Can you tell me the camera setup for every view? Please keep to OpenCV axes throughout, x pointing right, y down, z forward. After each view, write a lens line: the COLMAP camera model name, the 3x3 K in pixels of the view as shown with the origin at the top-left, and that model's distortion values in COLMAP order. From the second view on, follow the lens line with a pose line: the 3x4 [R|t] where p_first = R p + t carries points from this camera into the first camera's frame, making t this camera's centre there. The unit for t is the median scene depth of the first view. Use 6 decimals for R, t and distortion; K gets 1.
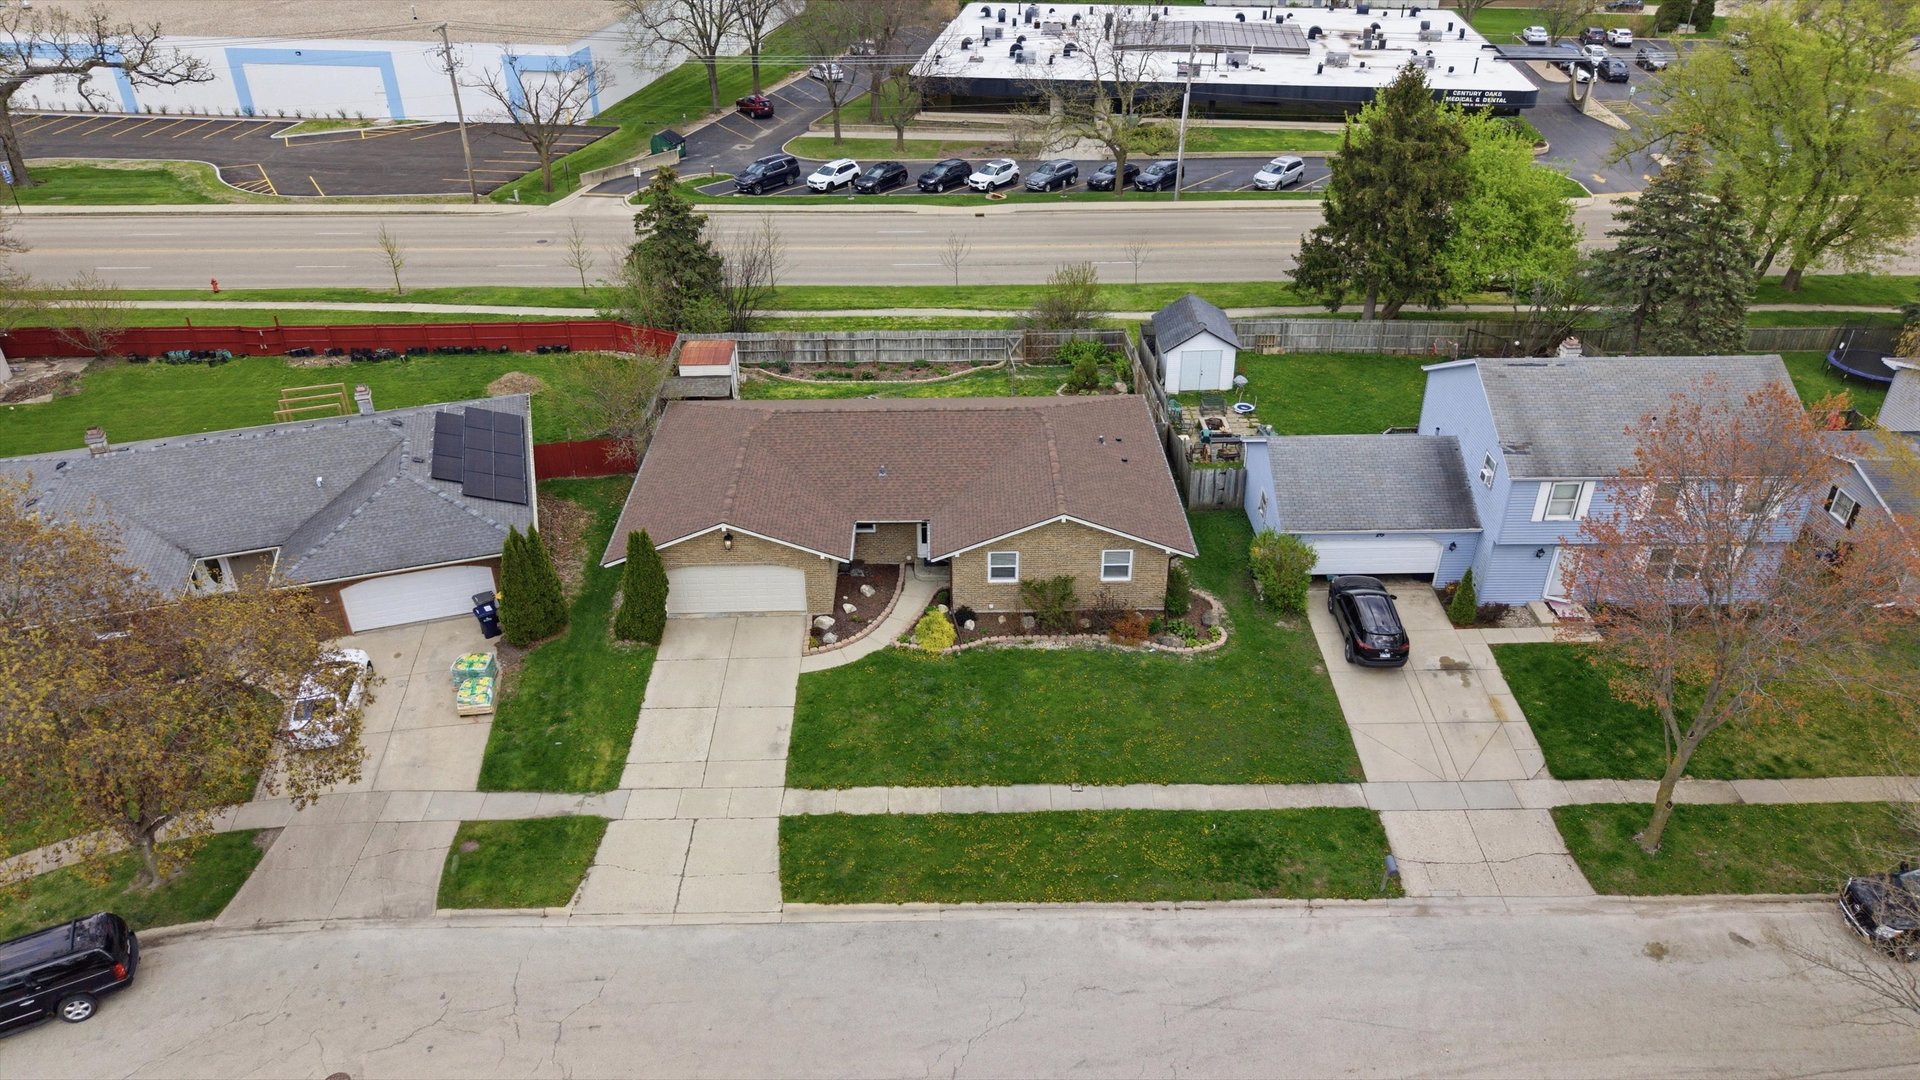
lens RADIAL K [[1278.1, 0, 960.0], [0, 1278.1, 540.0], [0, 0, 1]] dist [0.036170, -0.057804]
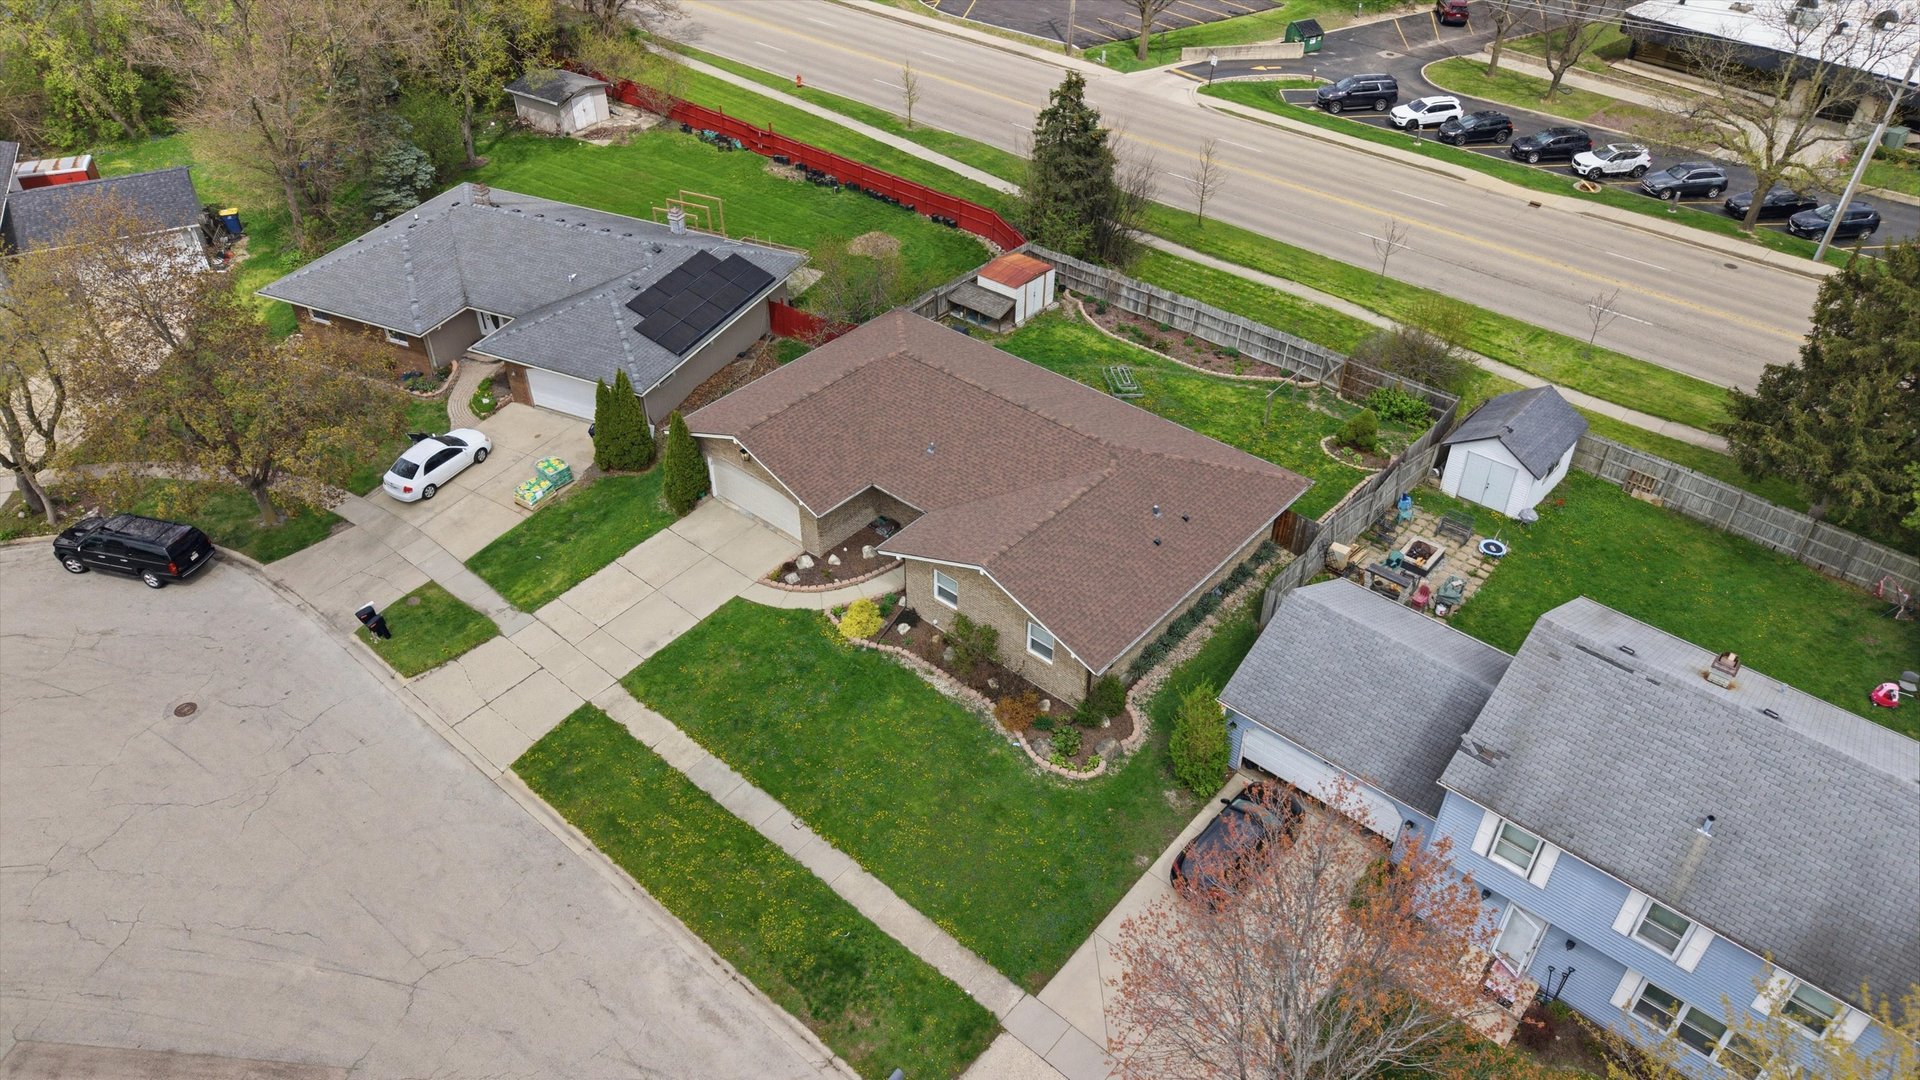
lens RADIAL K [[1278.1, 0, 960.0], [0, 1278.1, 540.0], [0, 0, 1]] dist [0.036170, -0.057804]
pose [[0.746970, 0.418055, -0.516978, 0.518963], [-0.351692, 0.908332, 0.226374, -0.231978], [0.564225, 0.012722, 0.825523, 0.224794]]
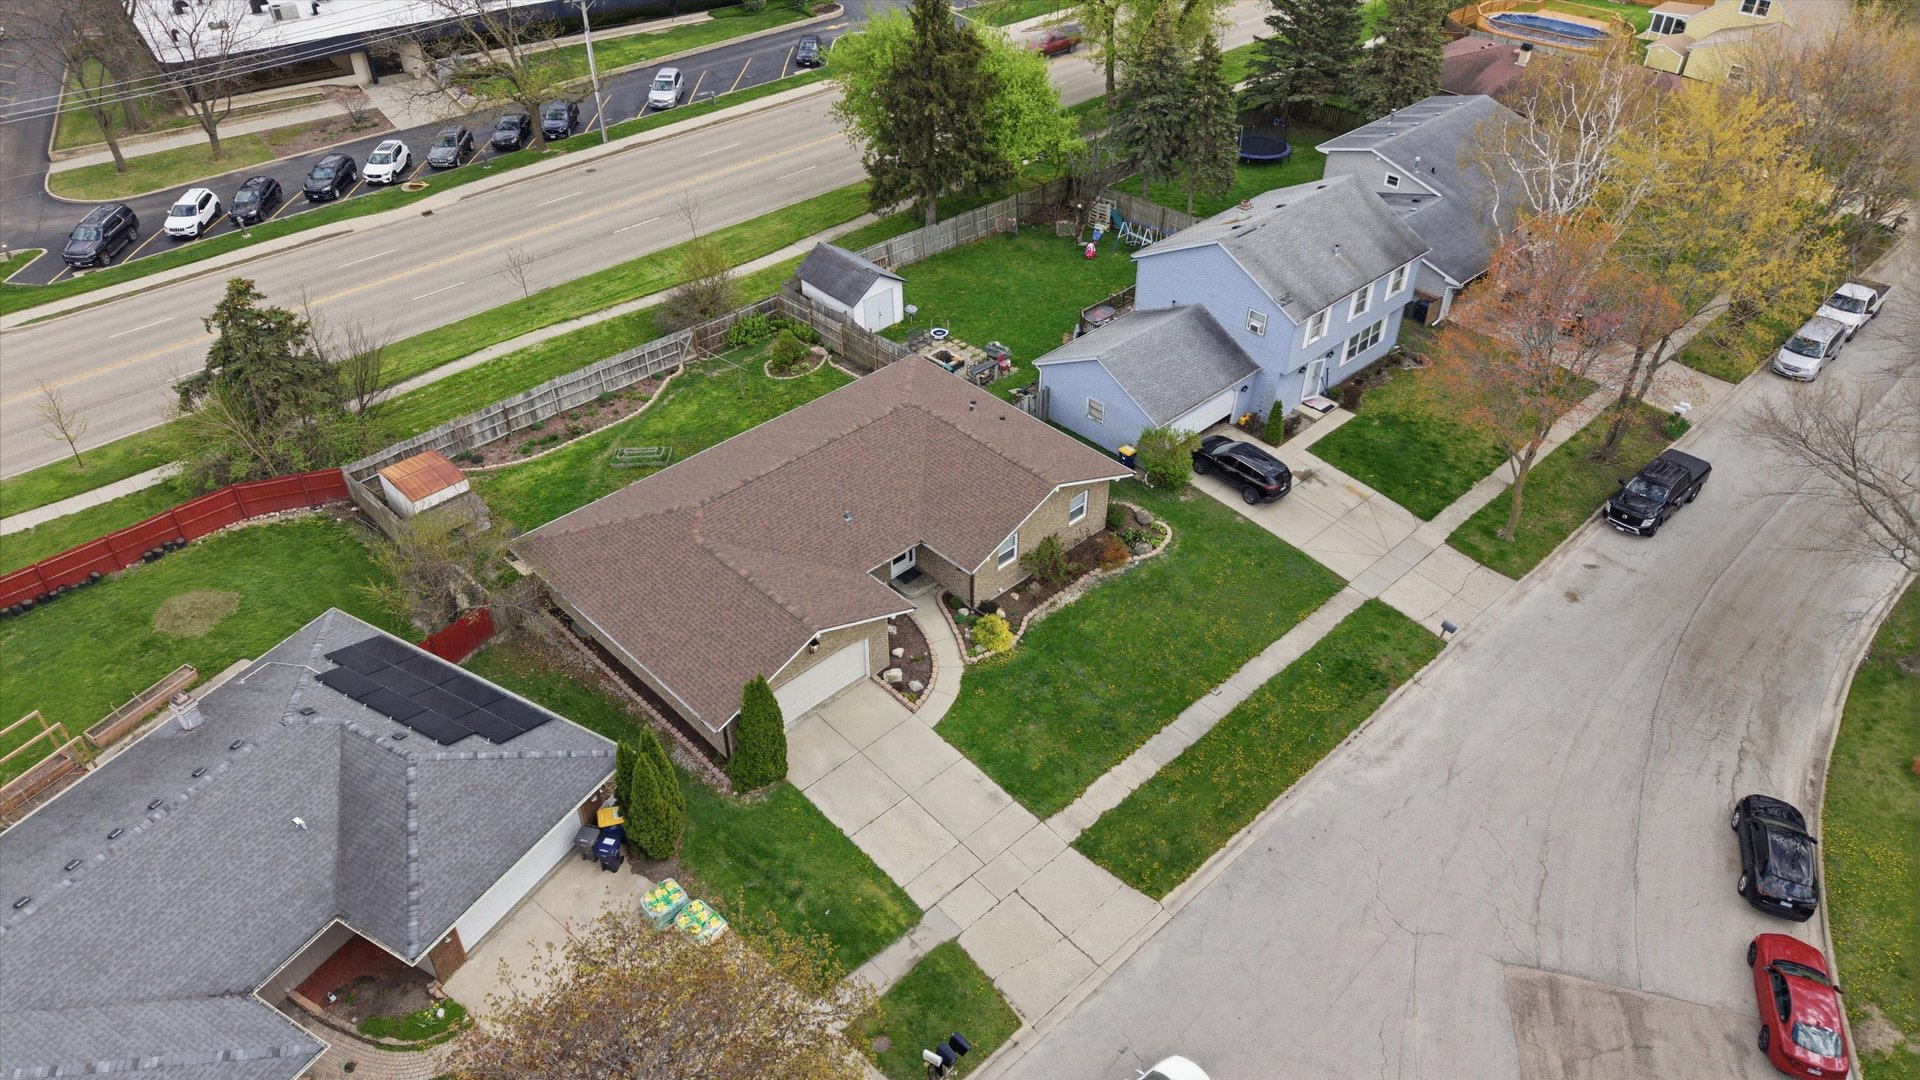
lens RADIAL K [[1278.1, 0, 960.0], [0, 1278.1, 540.0], [0, 0, 1]] dist [0.036170, -0.057804]
pose [[0.733086, -0.412399, 0.540844, -0.577951], [0.345755, 0.910751, 0.225803, -0.246564], [-0.585695, 0.021467, 0.810247, 0.150455]]
